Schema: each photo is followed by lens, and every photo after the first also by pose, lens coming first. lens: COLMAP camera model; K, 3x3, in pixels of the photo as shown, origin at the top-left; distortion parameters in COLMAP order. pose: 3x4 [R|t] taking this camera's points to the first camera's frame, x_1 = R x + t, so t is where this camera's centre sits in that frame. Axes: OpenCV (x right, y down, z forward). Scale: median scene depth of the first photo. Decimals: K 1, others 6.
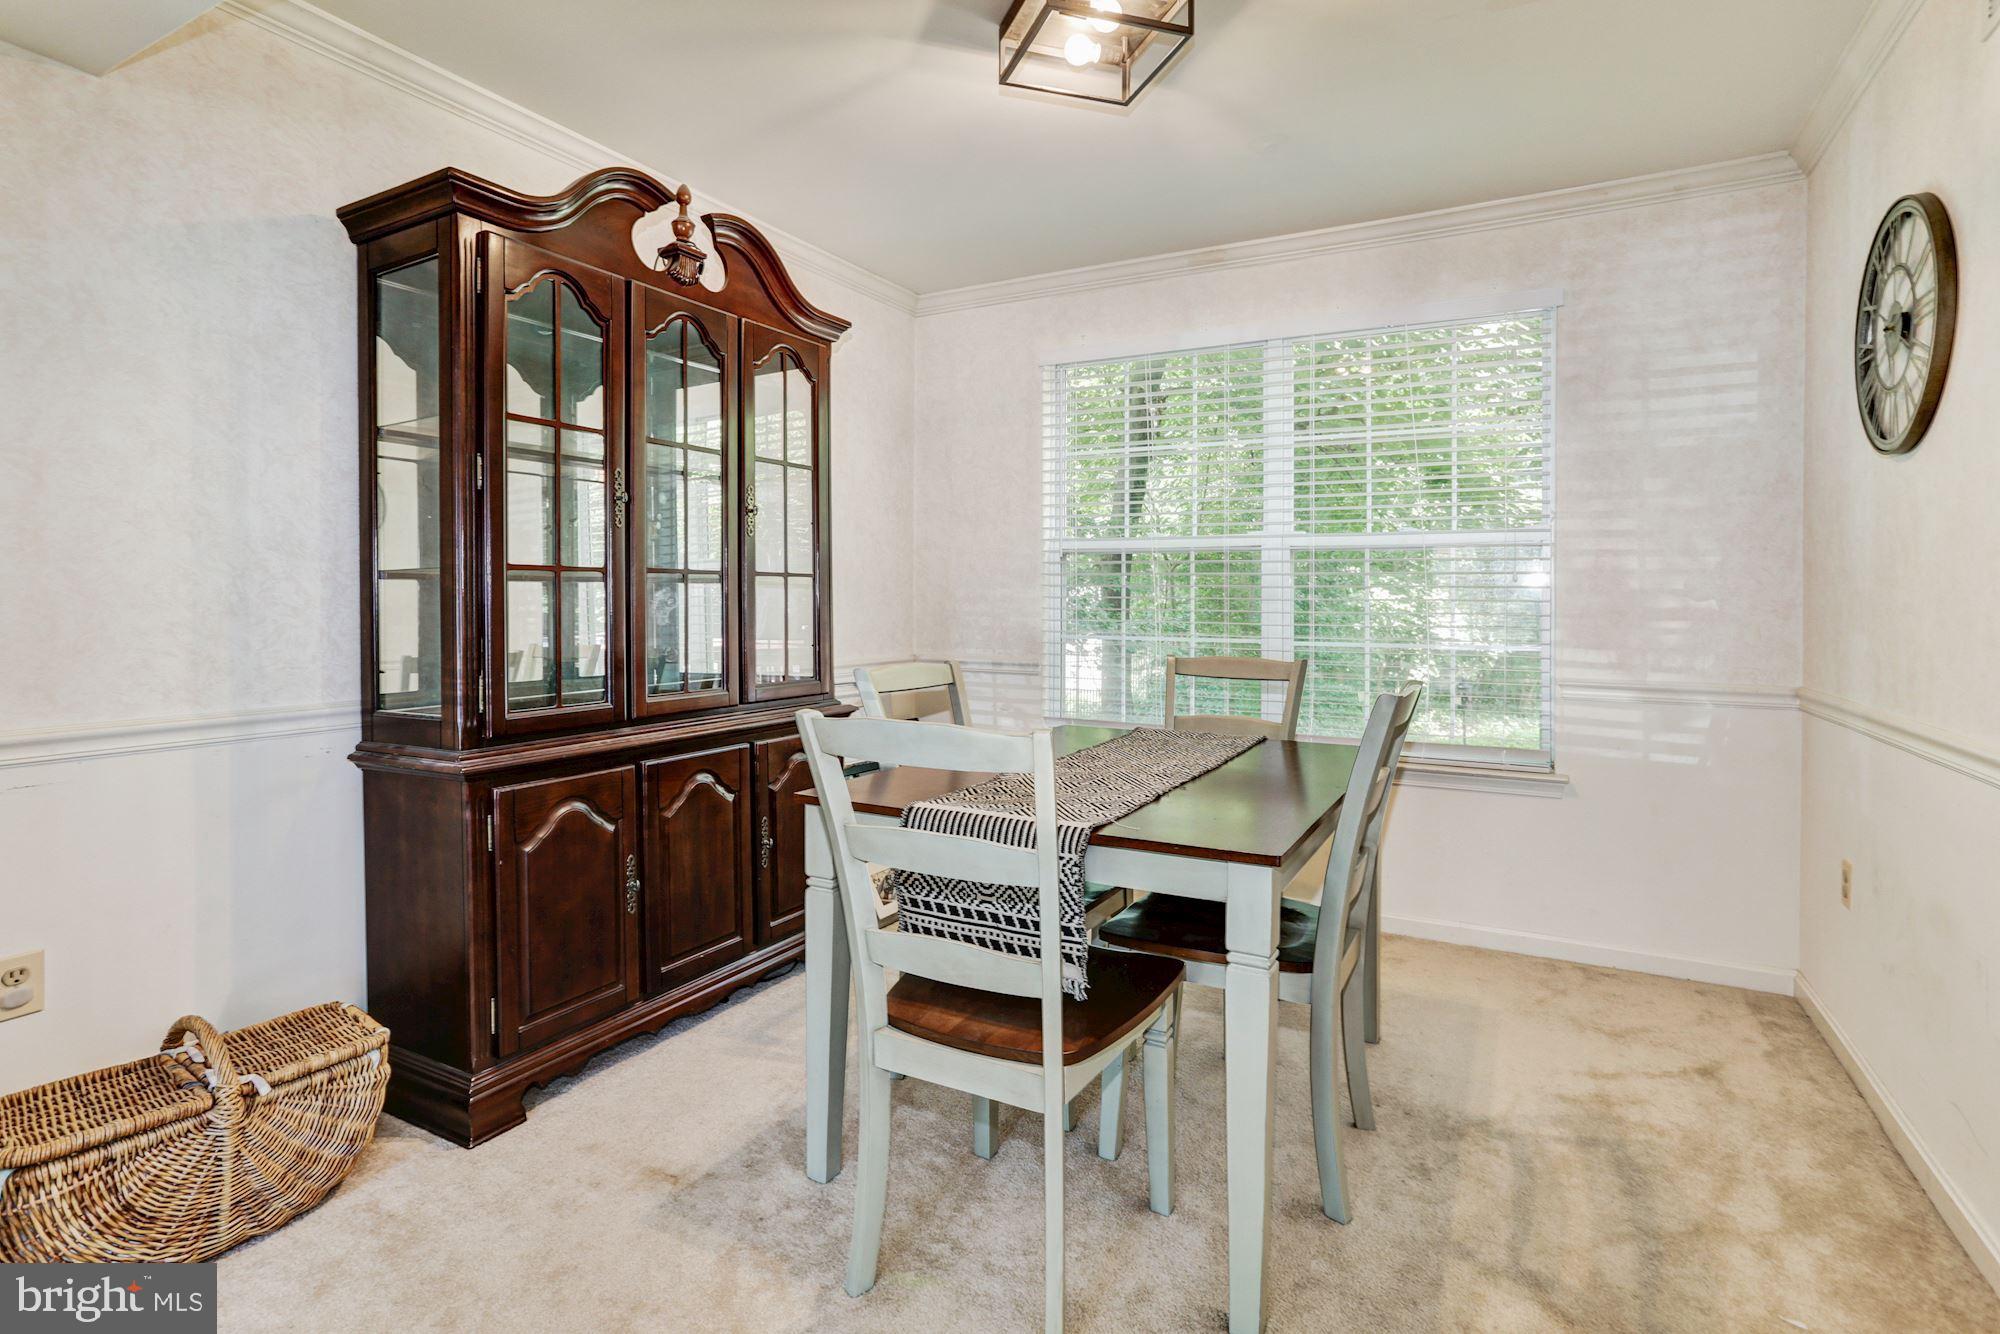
lens RADIAL K [[997.3, 0, 966.5], [0, 997.3, 608.5], [0, 0, 1]] dist [-0.028330, 0.004469]
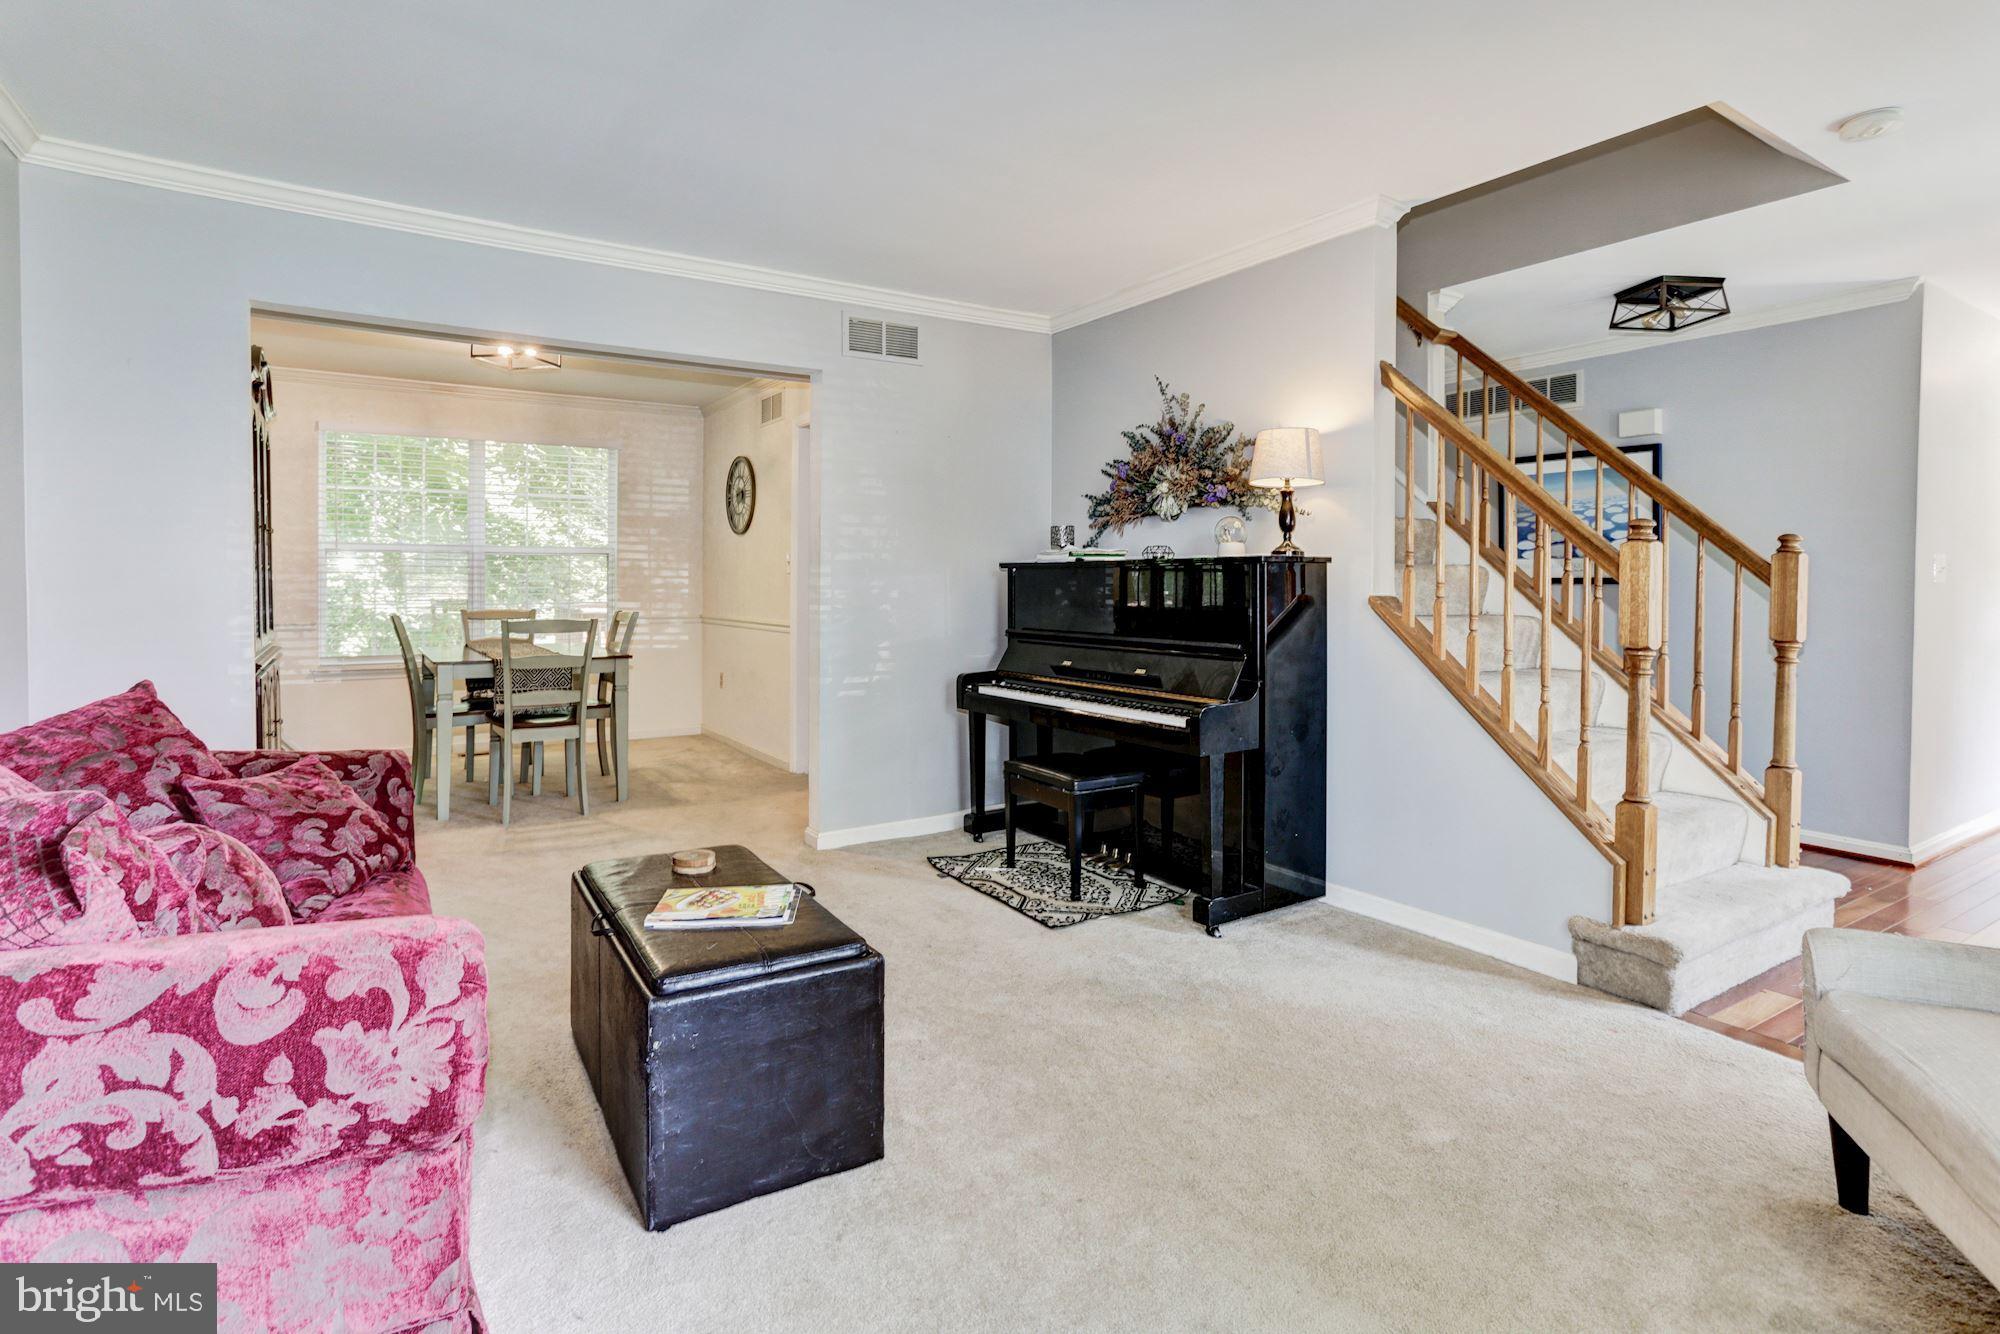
lens RADIAL K [[997.3, 0, 987.4], [0, 997.3, 597.9], [0, 0, 1]] dist [-0.028330, 0.004469]
pose [[0.478086, 0.000484, 0.878313, -1.048767], [-0.001886, 0.999998, 0.000475, 0.033360], [-0.878311, -0.001883, 0.478086, -0.879397]]
